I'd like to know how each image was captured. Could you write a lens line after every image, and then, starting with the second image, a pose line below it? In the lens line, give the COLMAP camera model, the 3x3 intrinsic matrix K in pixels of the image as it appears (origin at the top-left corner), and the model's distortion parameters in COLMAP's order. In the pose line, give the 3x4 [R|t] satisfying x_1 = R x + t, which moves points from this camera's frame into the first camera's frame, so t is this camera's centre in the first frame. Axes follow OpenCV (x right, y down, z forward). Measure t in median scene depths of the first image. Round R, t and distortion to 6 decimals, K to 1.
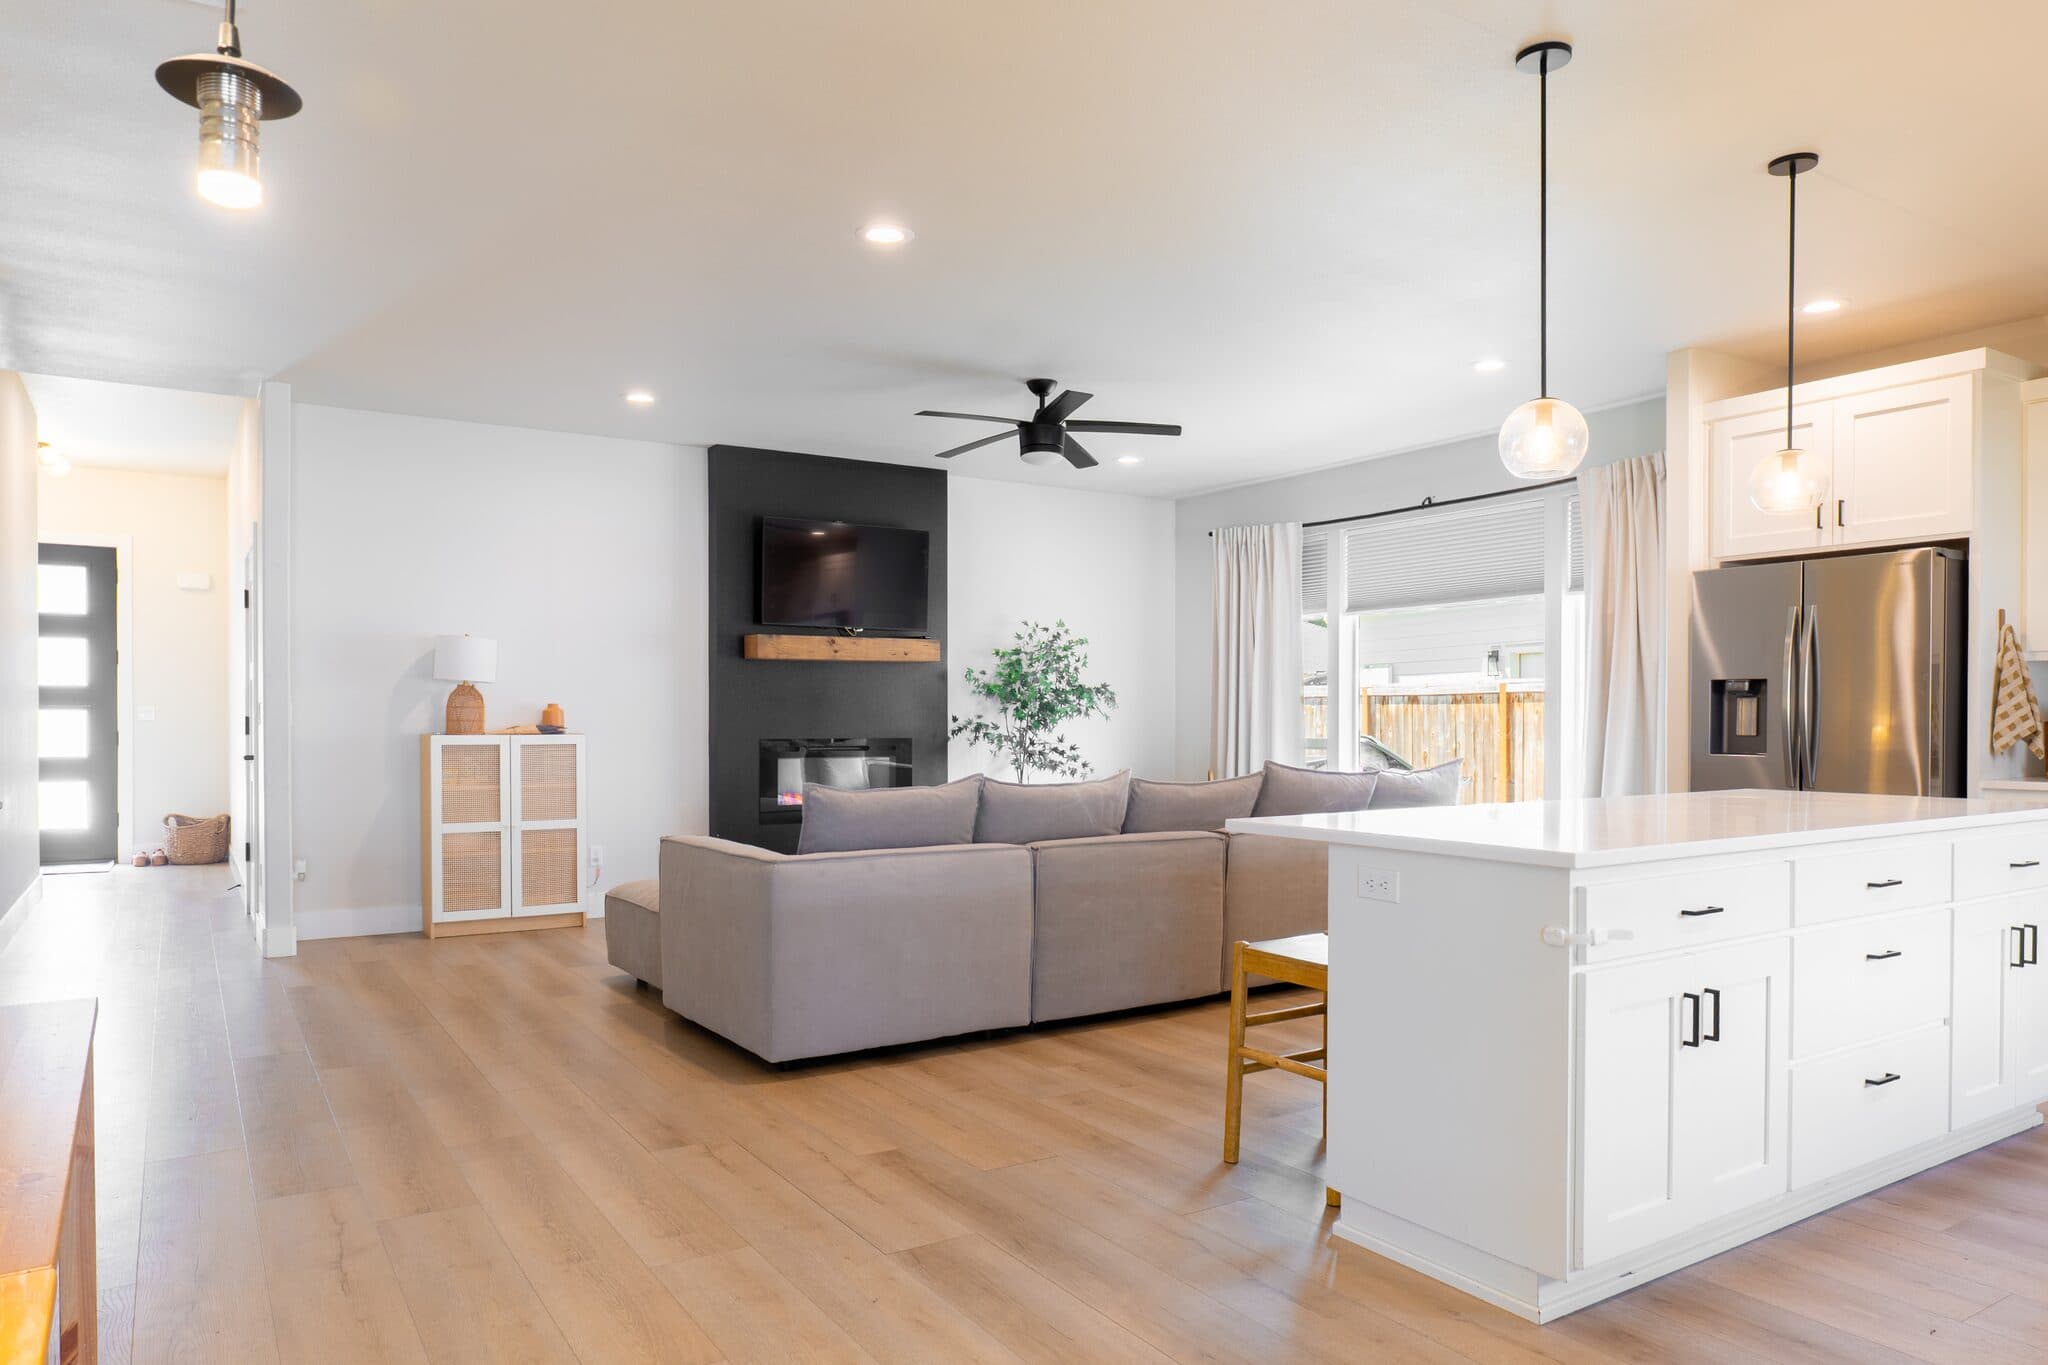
lens RADIAL K [[1333.8, 0, 1031.0], [0, 1333.8, 753.9], [0, 0, 1]] dist [-0.003237, -0.000615]
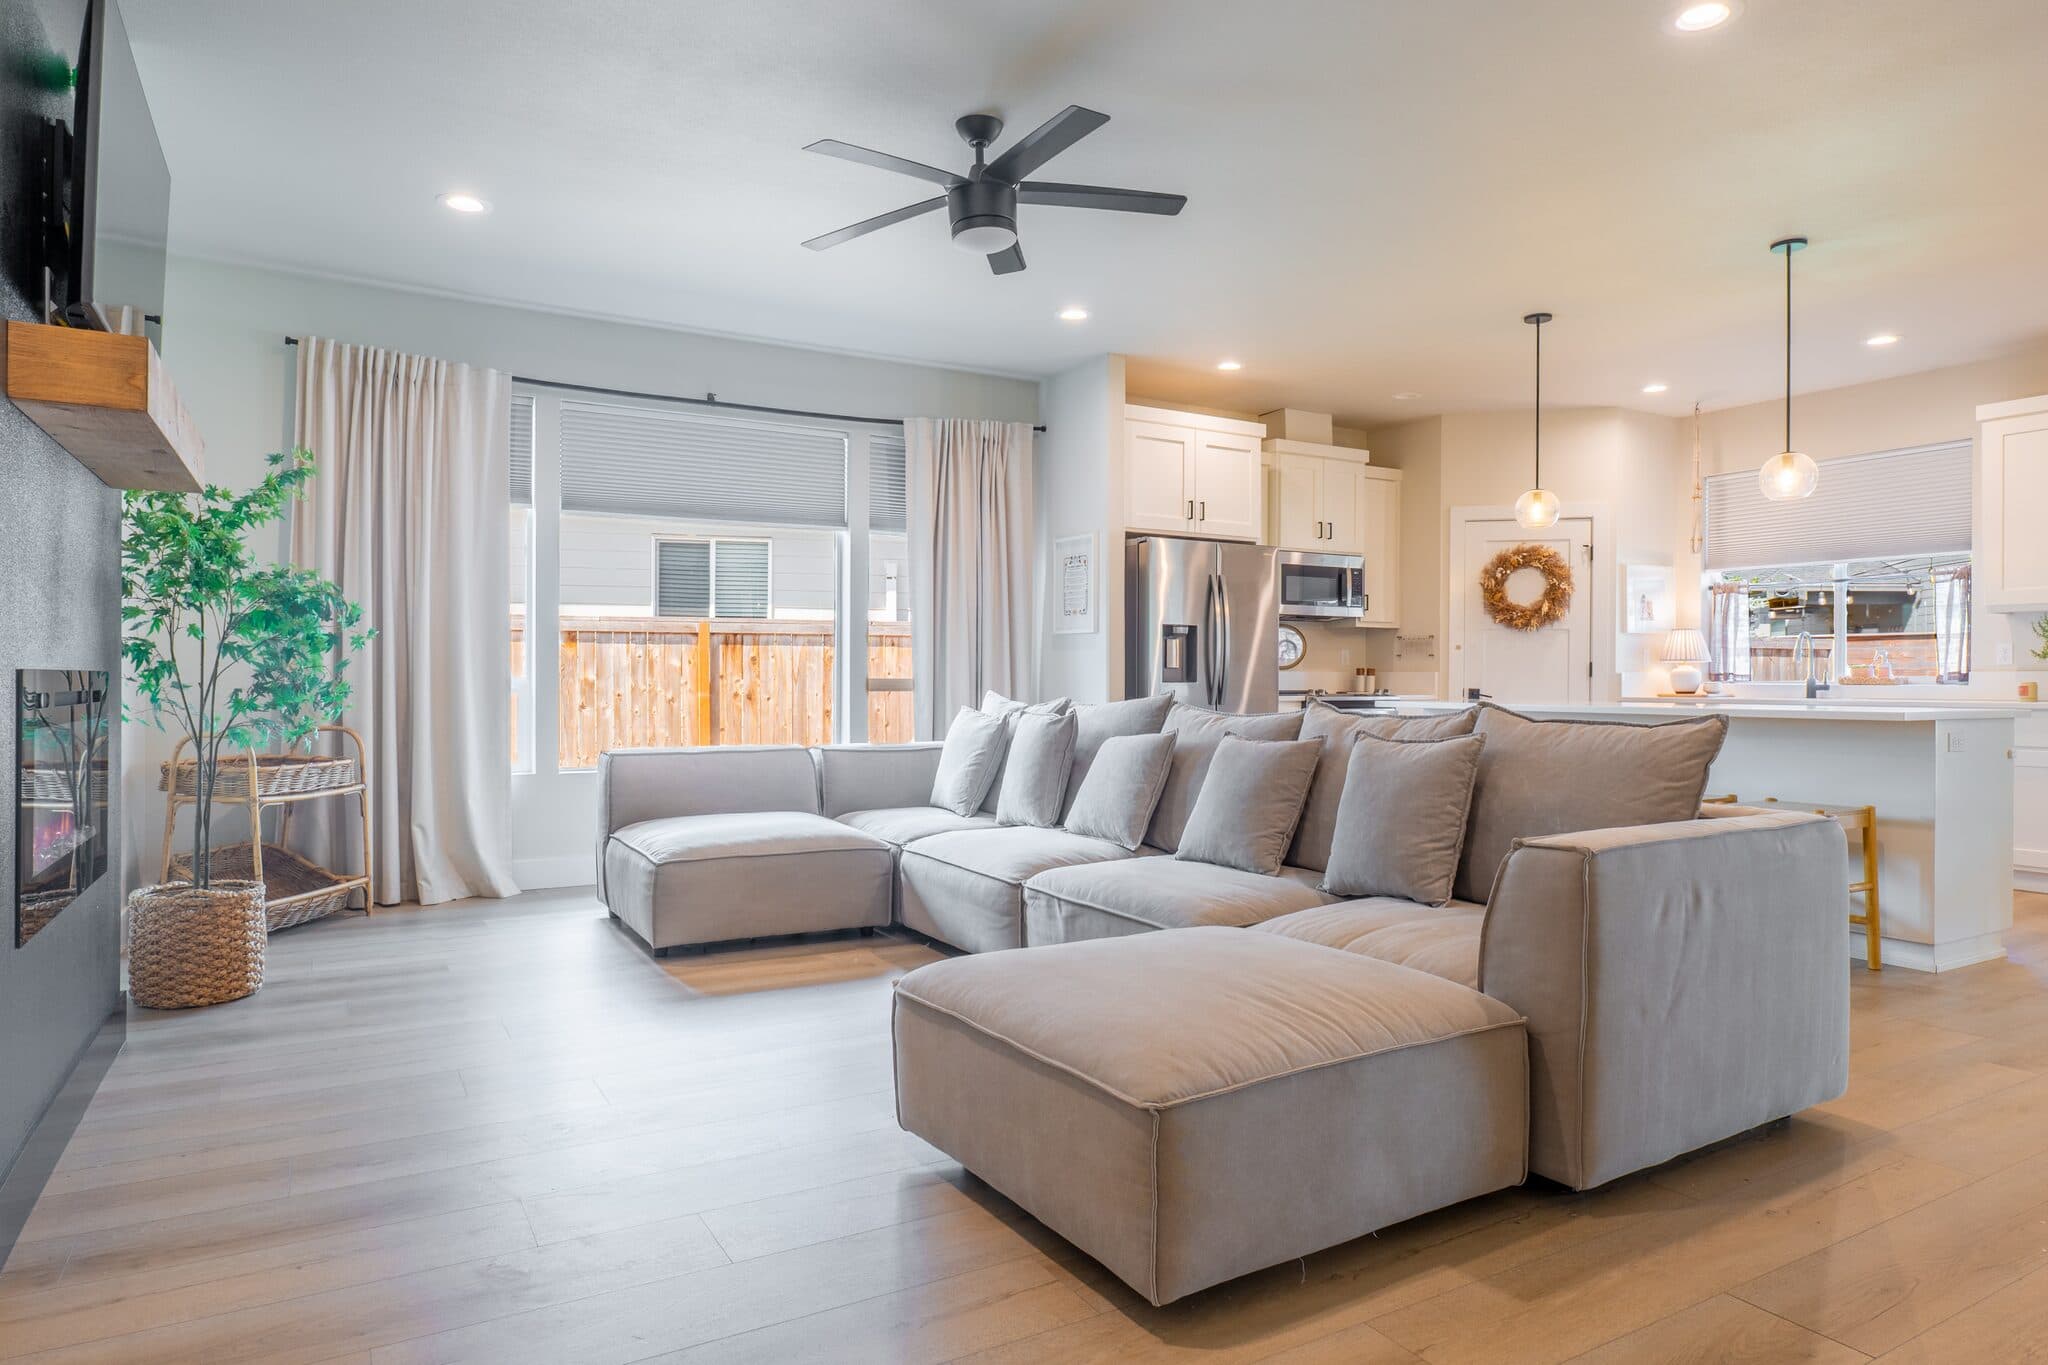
lens RADIAL K [[1203.0, 0, 1028.9], [0, 1203.0, 685.0], [0, 0, 1]] dist [-0.004578, -0.001671]
pose [[0.051889, -0.005032, 0.998640, -0.428436], [0.025975, 0.999656, 0.003688, -0.001752], [-0.998315, 0.025748, 0.052002, 0.694546]]
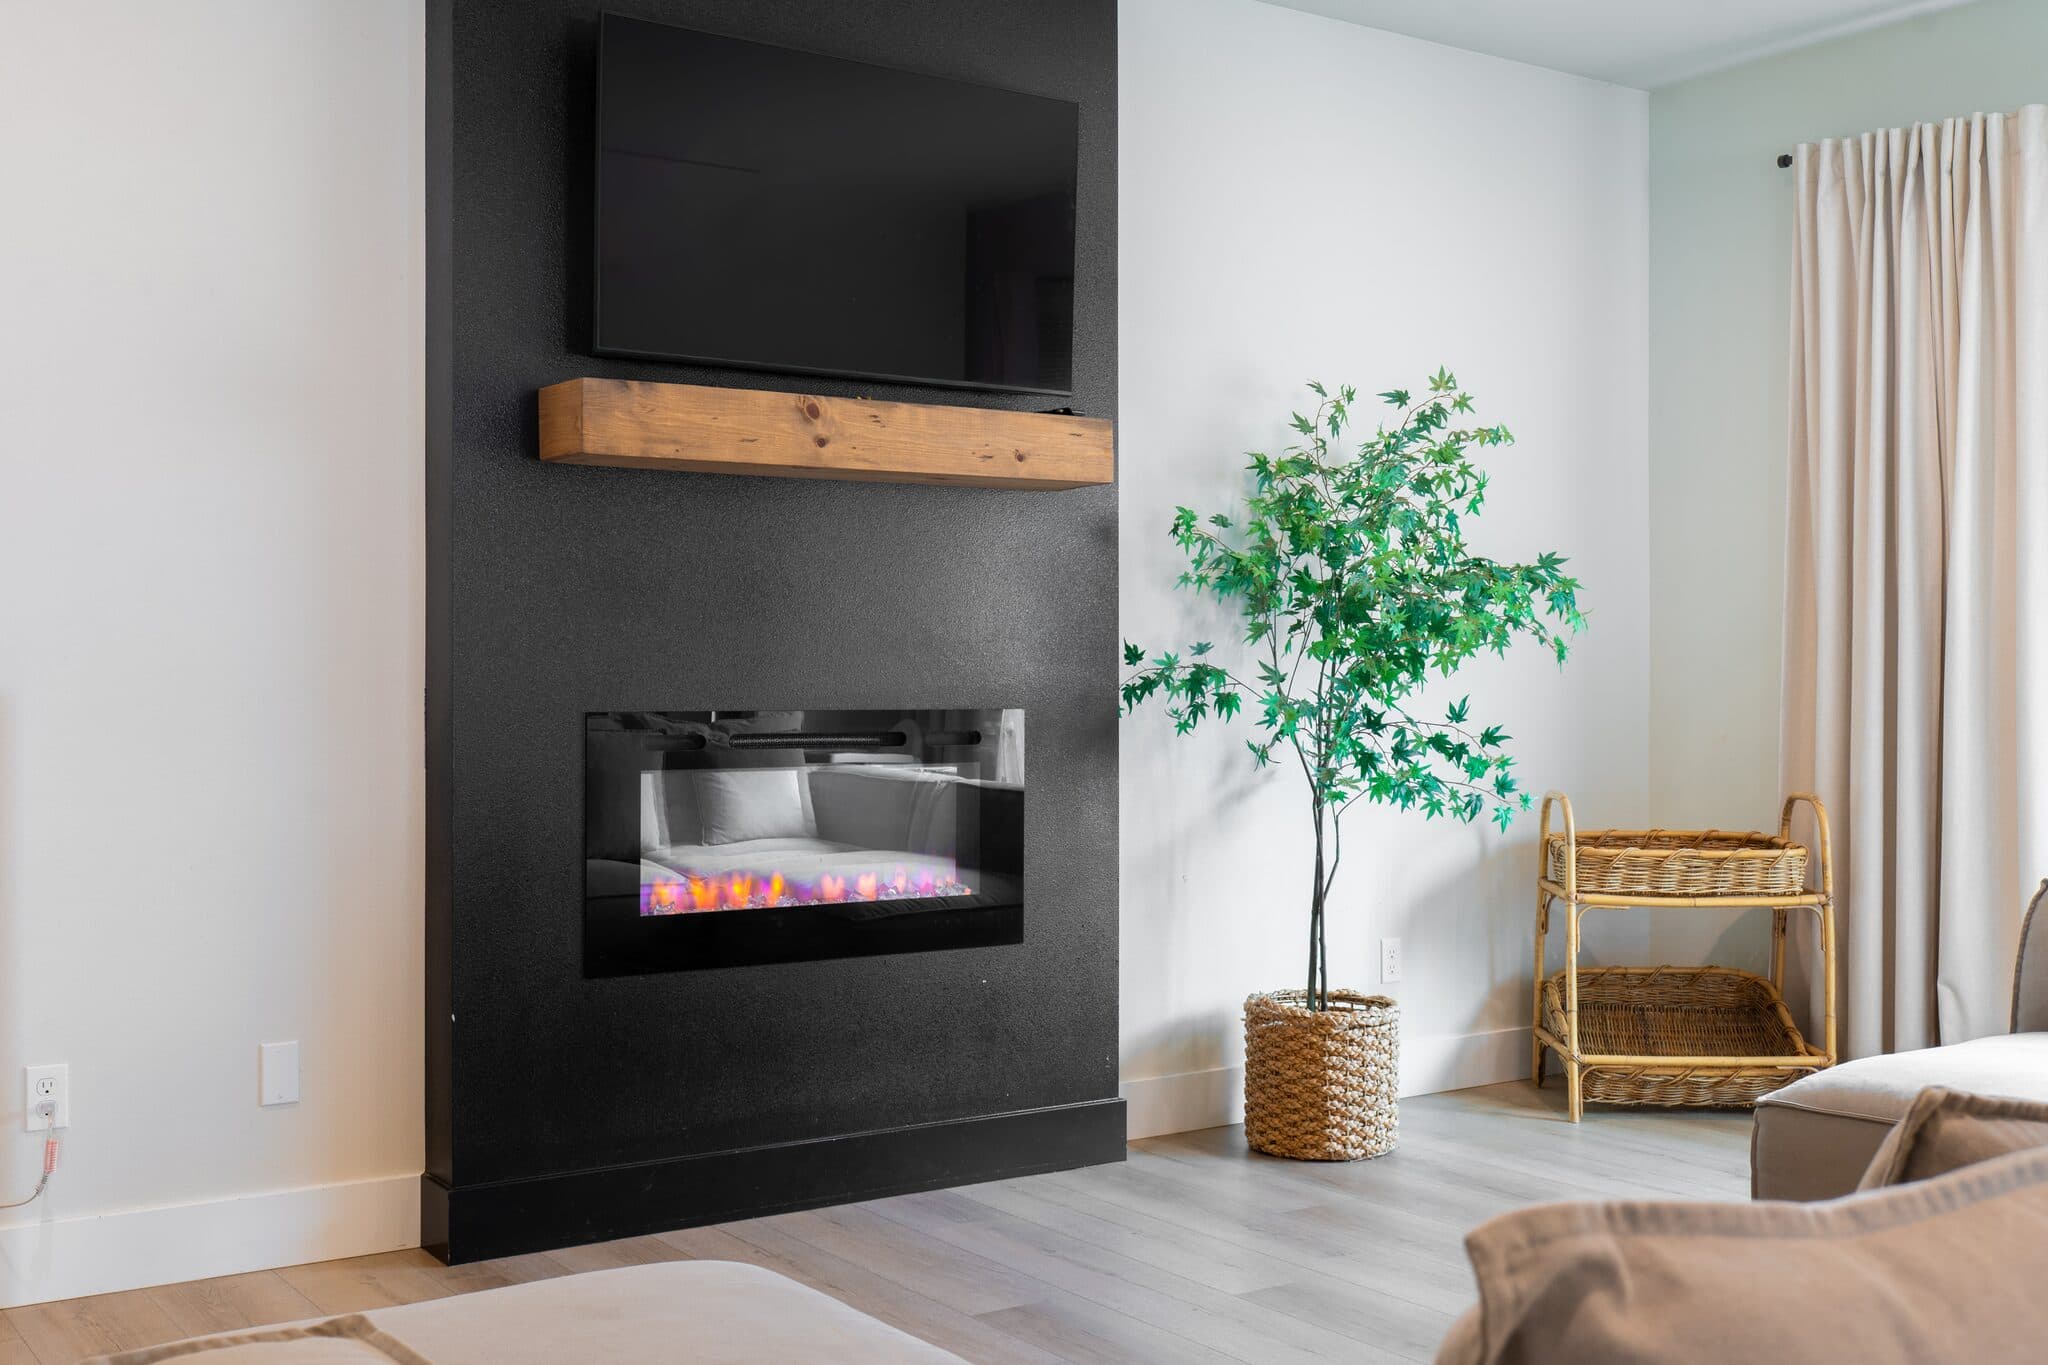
lens RADIAL K [[2195.6, 0, 1024.0], [0, 2195.6, 682.5], [0, 0, 1]] dist [0.008417, 0.006453]
pose [[0.999473, -0.001004, 0.032439, -0.105745], [0.001893, 0.999623, -0.027374, -0.003245], [-0.032399, 0.027421, 0.999099, 0.431212]]
